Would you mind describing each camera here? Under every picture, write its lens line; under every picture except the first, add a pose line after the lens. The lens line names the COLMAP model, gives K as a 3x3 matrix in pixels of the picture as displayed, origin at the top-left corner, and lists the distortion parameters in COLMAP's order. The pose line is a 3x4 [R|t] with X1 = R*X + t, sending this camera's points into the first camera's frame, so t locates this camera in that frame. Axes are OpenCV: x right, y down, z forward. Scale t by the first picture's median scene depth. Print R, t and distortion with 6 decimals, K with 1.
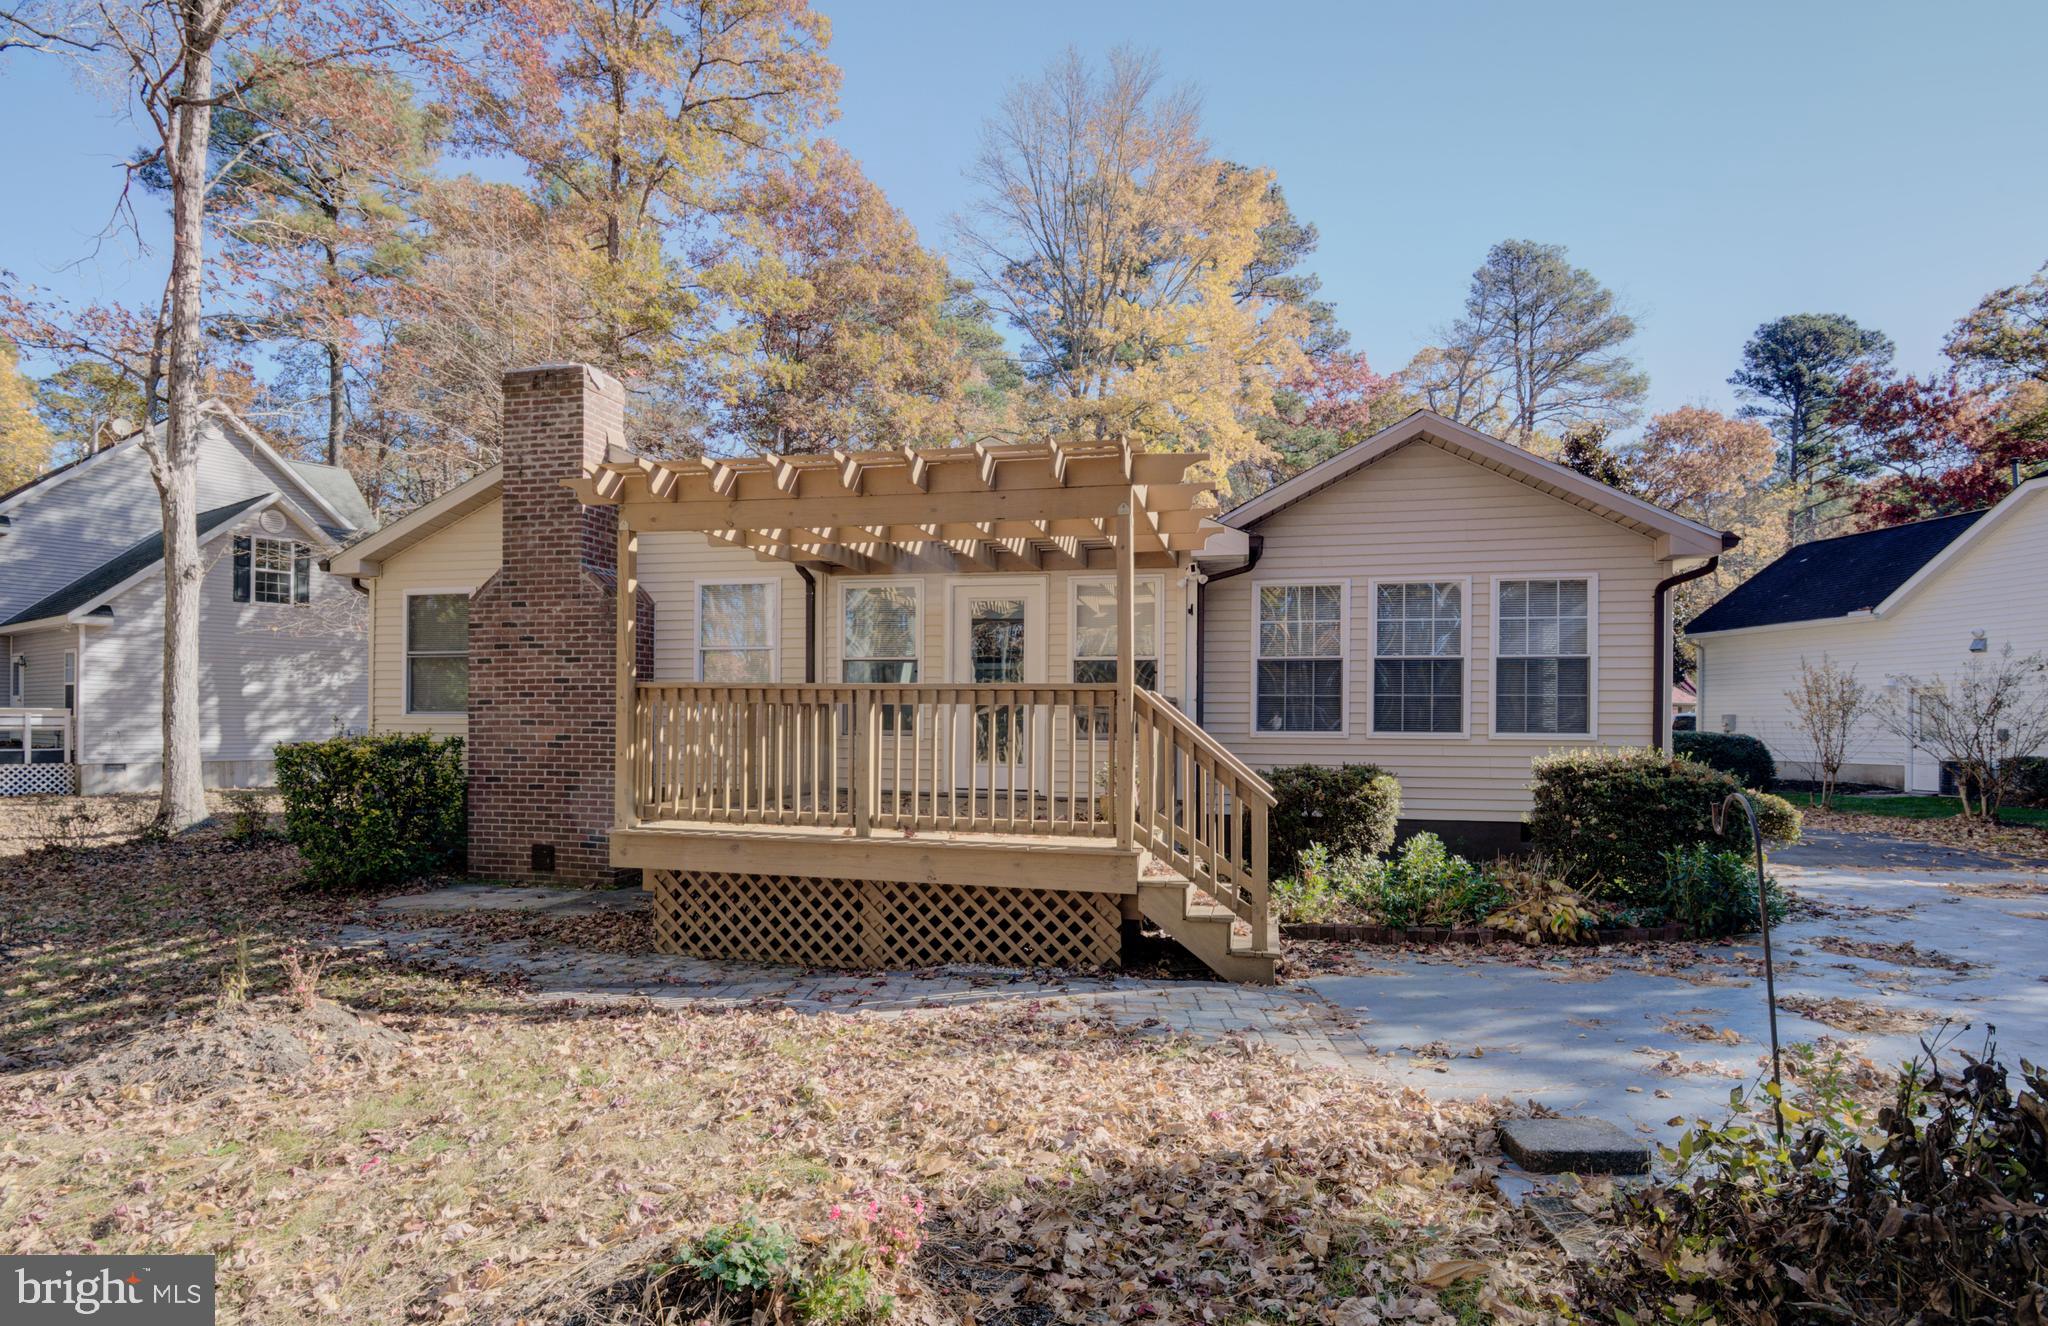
lens RADIAL K [[1038.6, 0, 1051.5], [0, 1038.6, 723.2], [0, 0, 1]] dist [-0.019295, 0.000530]
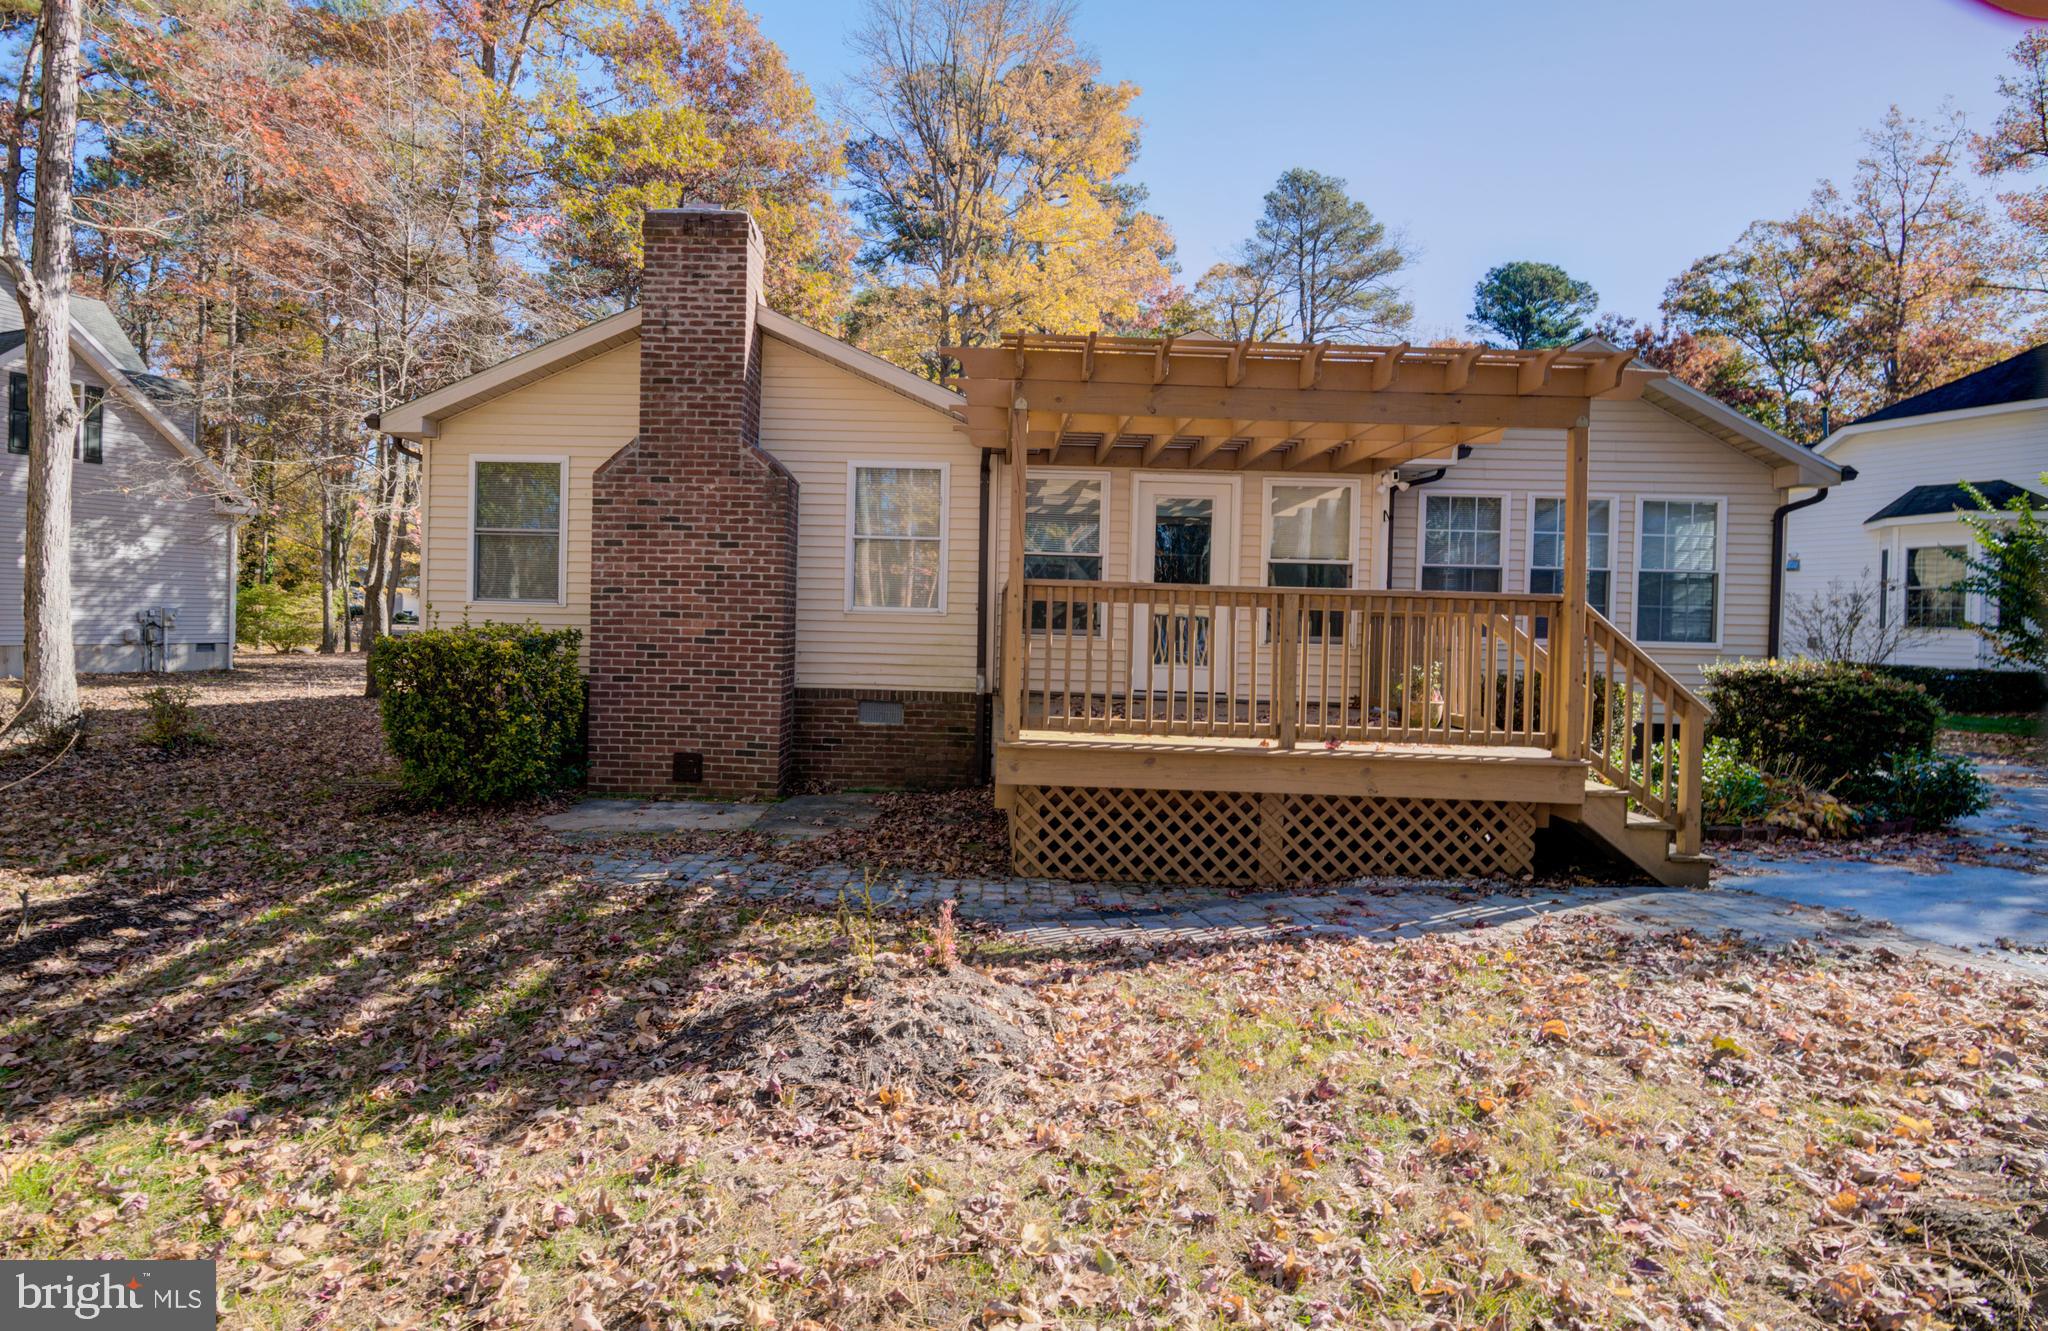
lens RADIAL K [[1038.6, 0, 1026.0], [0, 1038.6, 627.1], [0, 0, 1]] dist [-0.019295, 0.000530]
pose [[0.978637, 0.016159, 0.204957, -0.391189], [-0.018426, 0.999788, 0.009158, -0.003587], [-0.204766, -0.012739, 0.978728, 0.075349]]
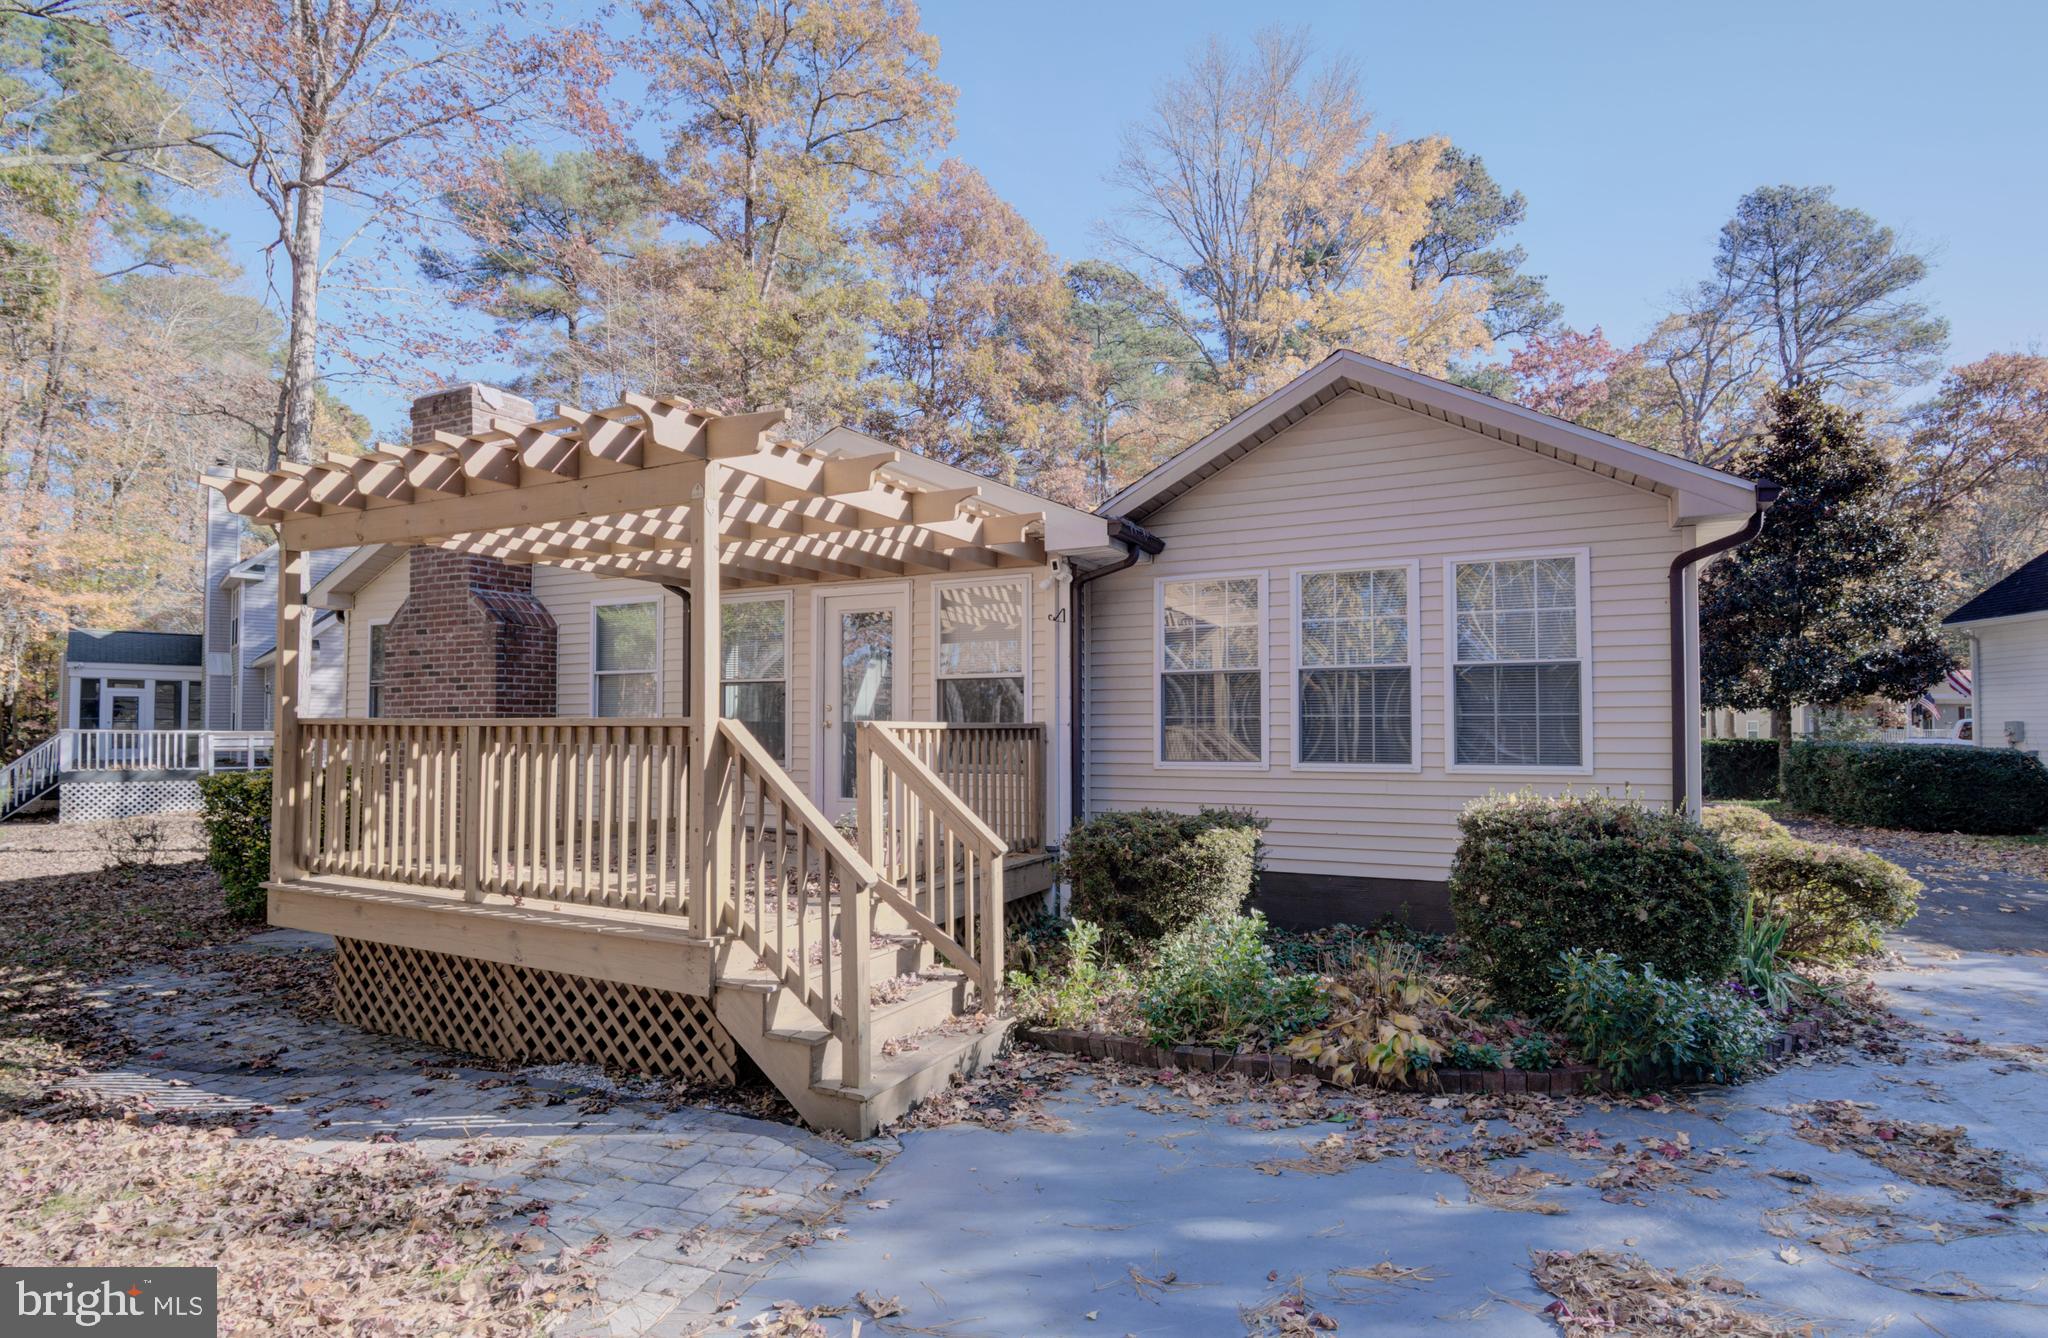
lens RADIAL K [[1038.6, 0, 1045.5], [0, 1038.6, 693.7], [0, 0, 1]] dist [-0.019295, 0.000530]
pose [[0.975283, -0.016007, -0.220379, 0.287504], [0.007494, 0.999195, -0.039410, -0.013917], [0.220832, 0.036785, 0.974618, 0.184223]]
